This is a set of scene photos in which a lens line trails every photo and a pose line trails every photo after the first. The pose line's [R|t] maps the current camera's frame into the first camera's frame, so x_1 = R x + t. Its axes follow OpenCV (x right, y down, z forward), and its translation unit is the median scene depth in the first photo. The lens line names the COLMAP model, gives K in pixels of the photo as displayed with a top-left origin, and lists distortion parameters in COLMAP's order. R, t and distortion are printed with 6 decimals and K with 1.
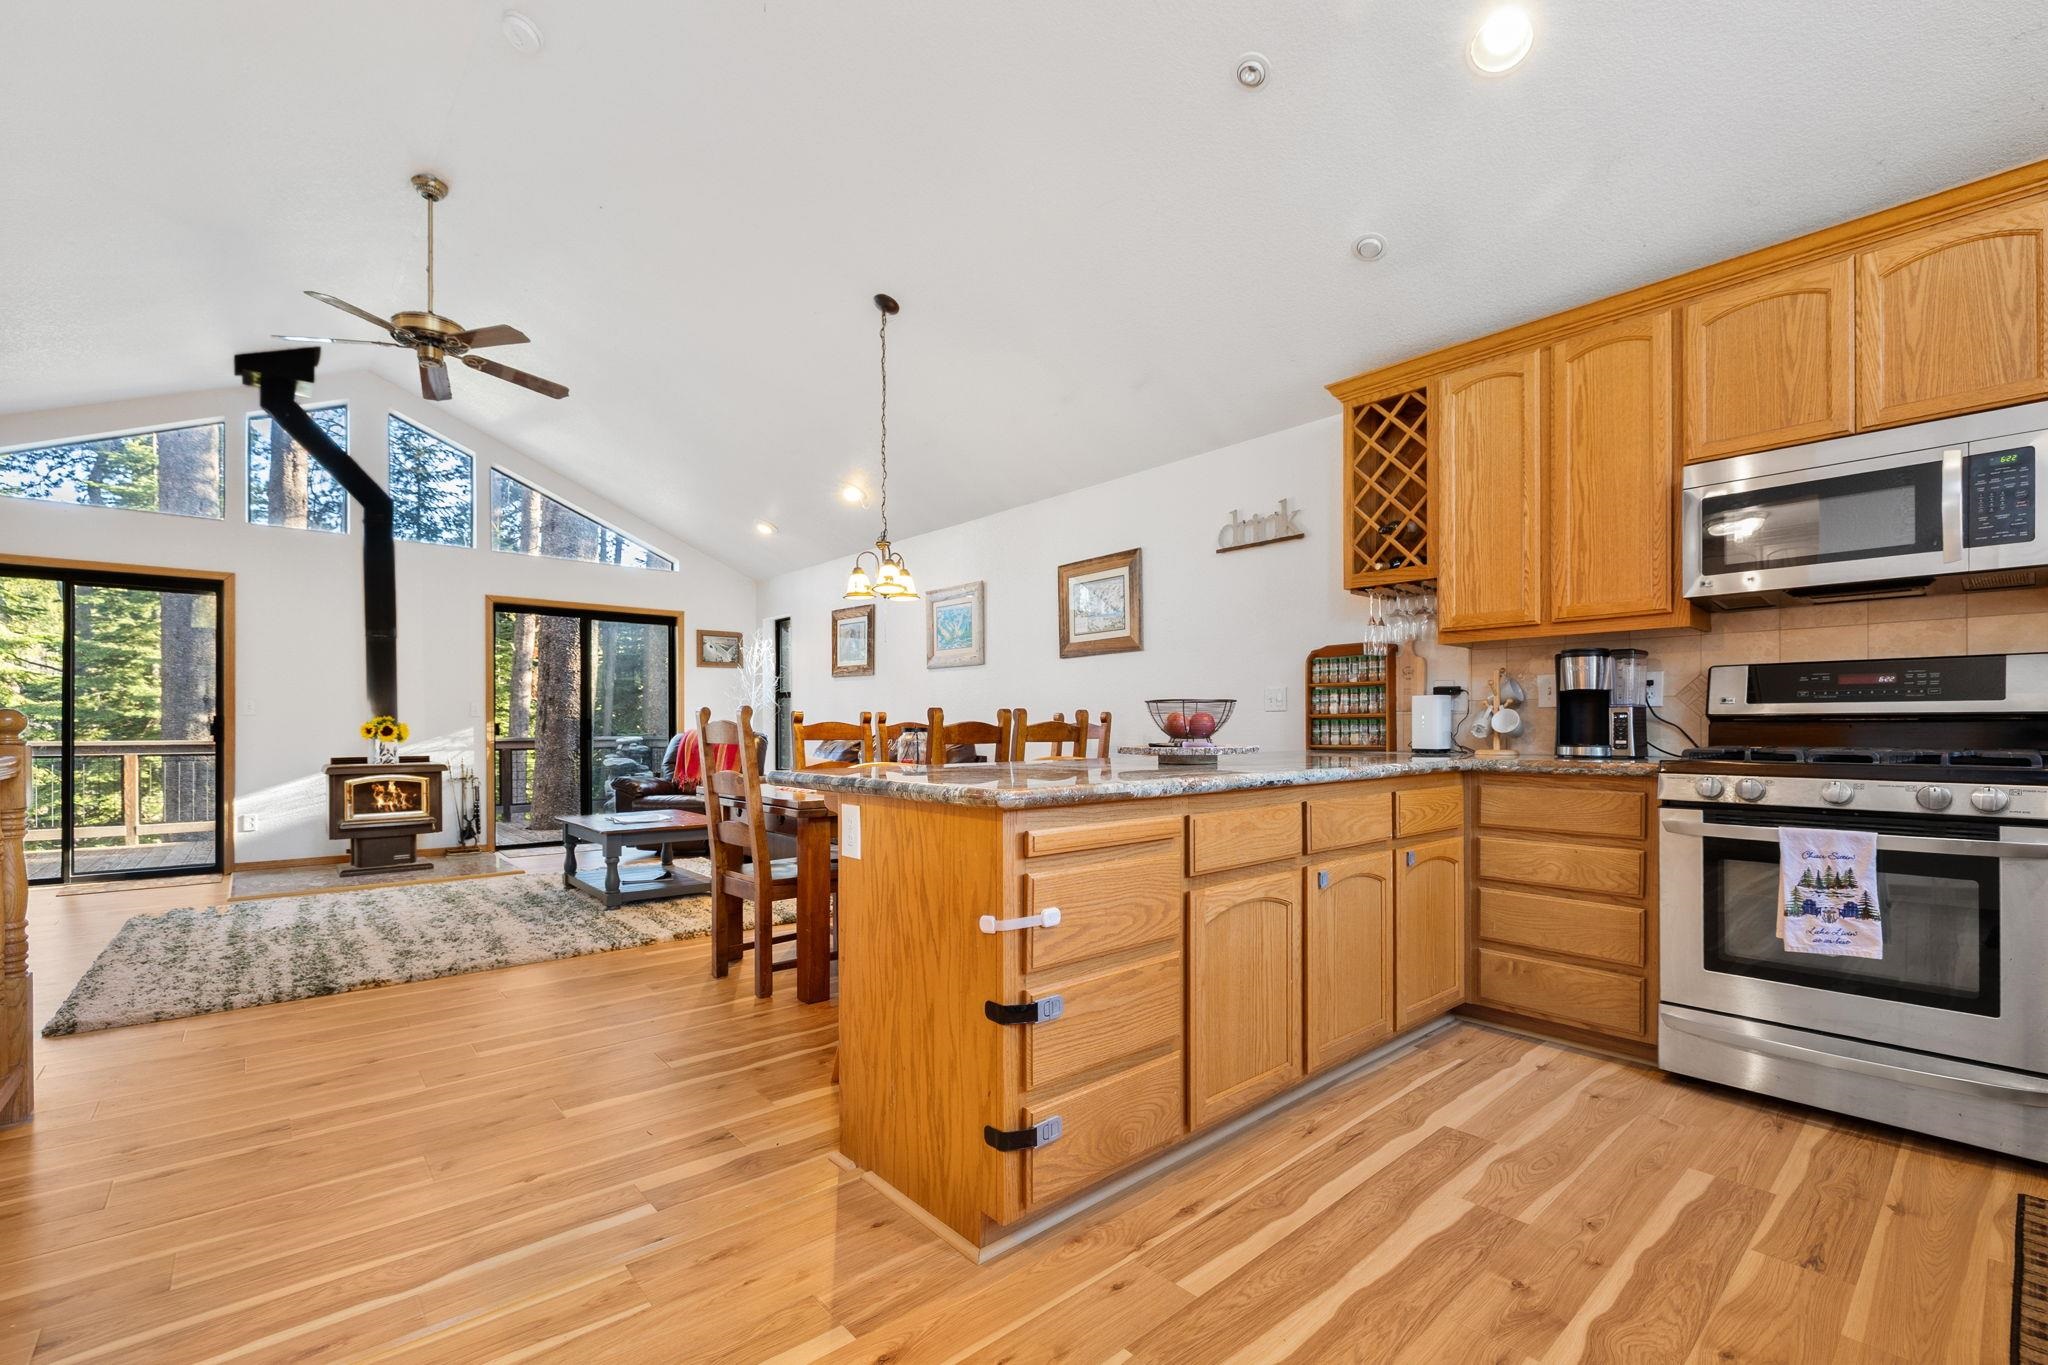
lens RADIAL K [[876.2, 0, 1020.3], [0, 876.2, 726.2], [0, 0, 1]] dist [-0.001747, -0.000787]
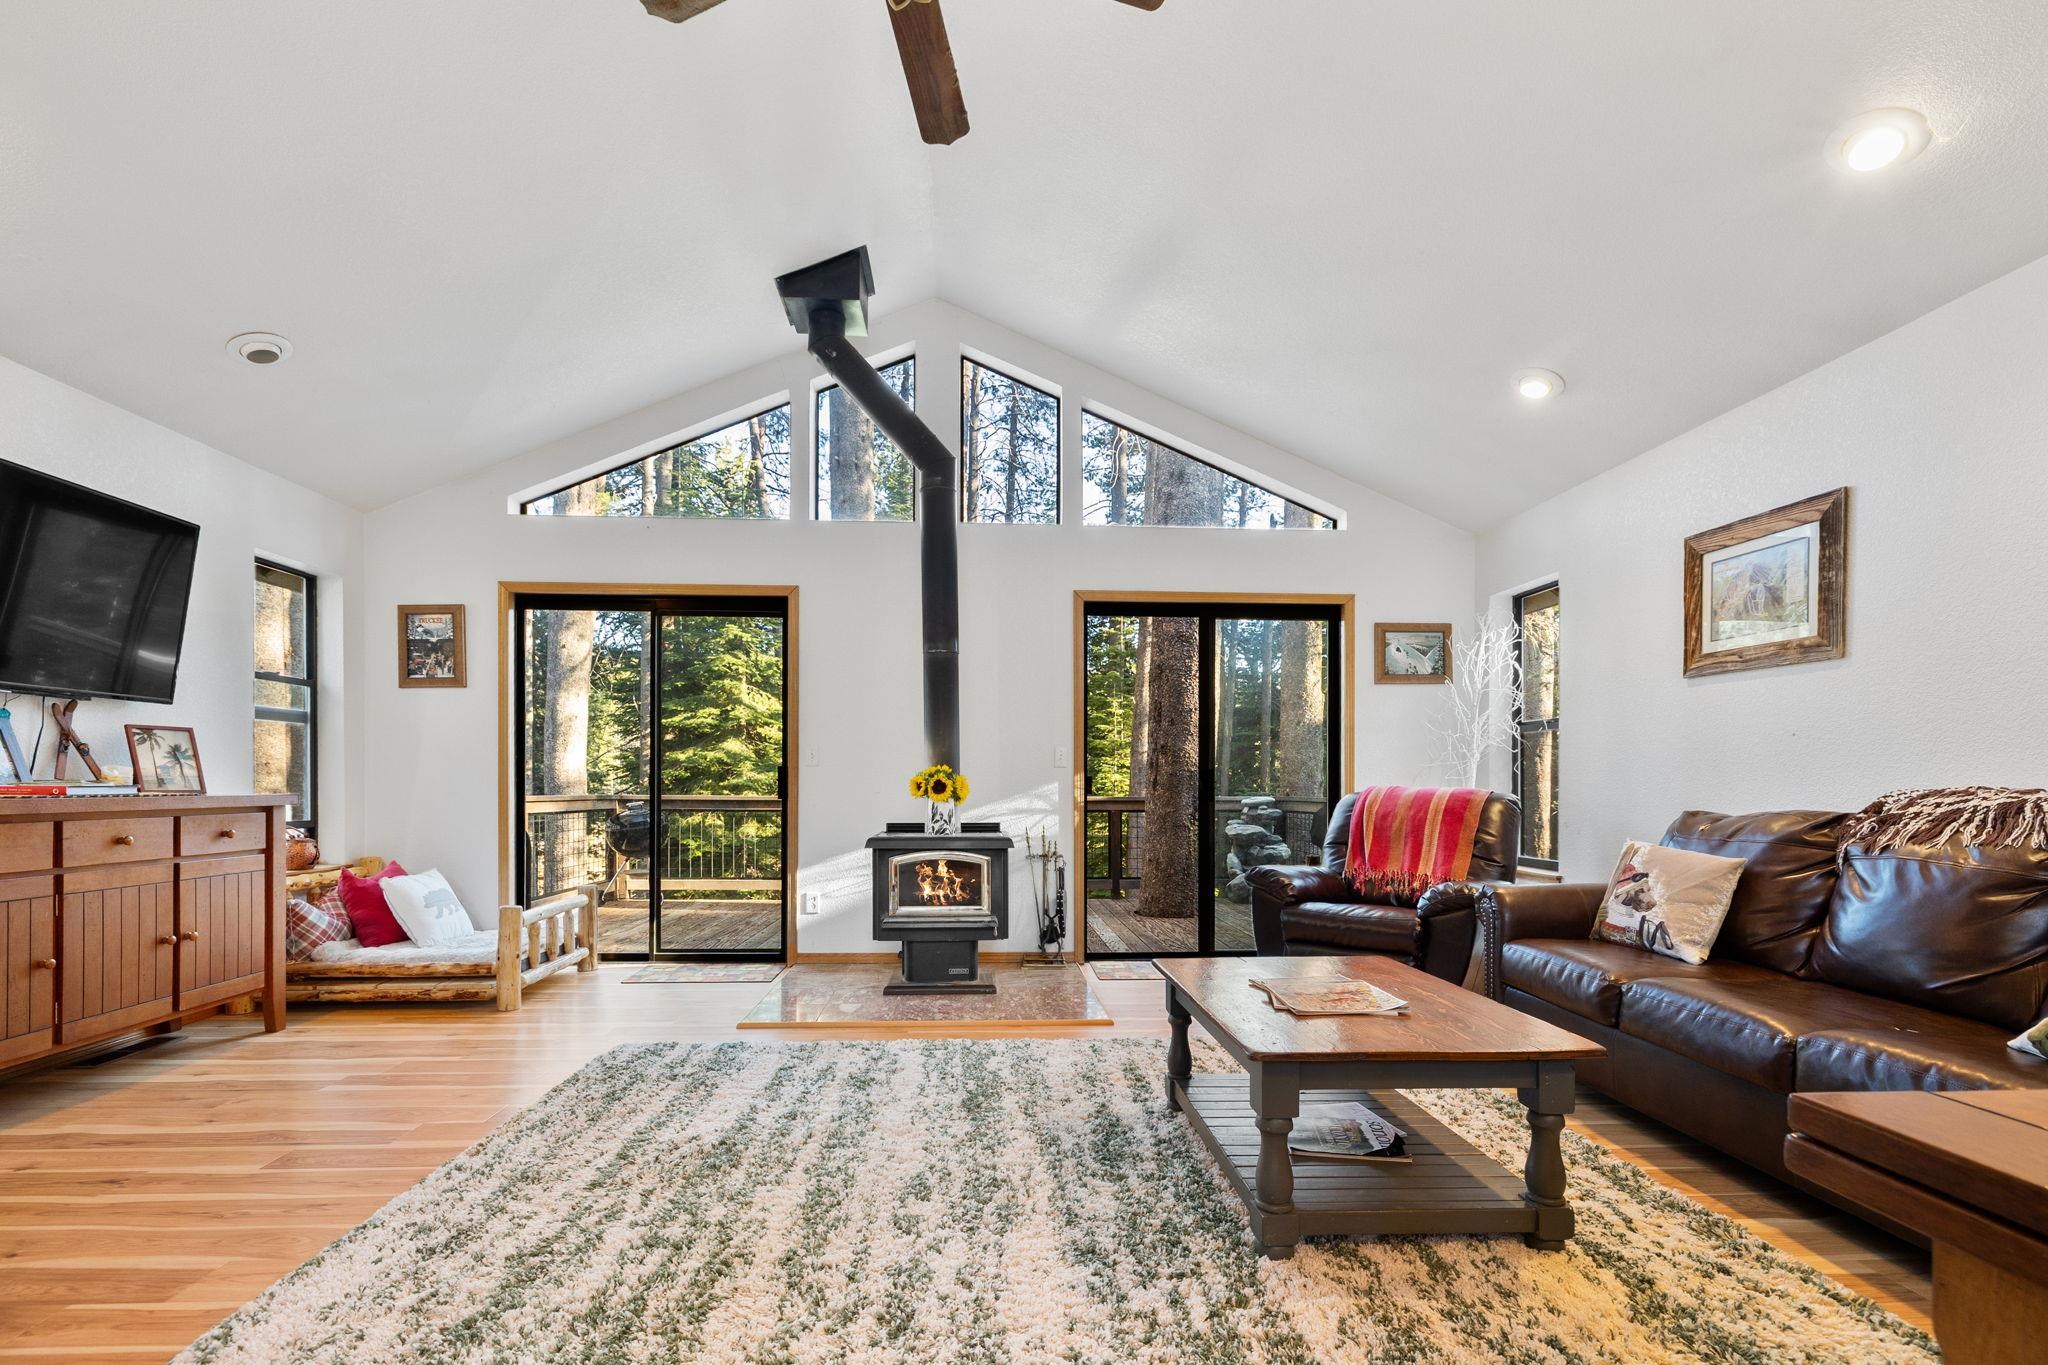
lens RADIAL K [[876.2, 0, 1011.8], [0, 876.2, 784.5], [0, 0, 1]] dist [-0.001747, -0.000787]
pose [[0.780913, 0.003464, -0.624630, -0.235295], [-0.004120, 0.999991, 0.000395, 0.003226], [0.624626, 0.002265, 0.780921, 0.466633]]
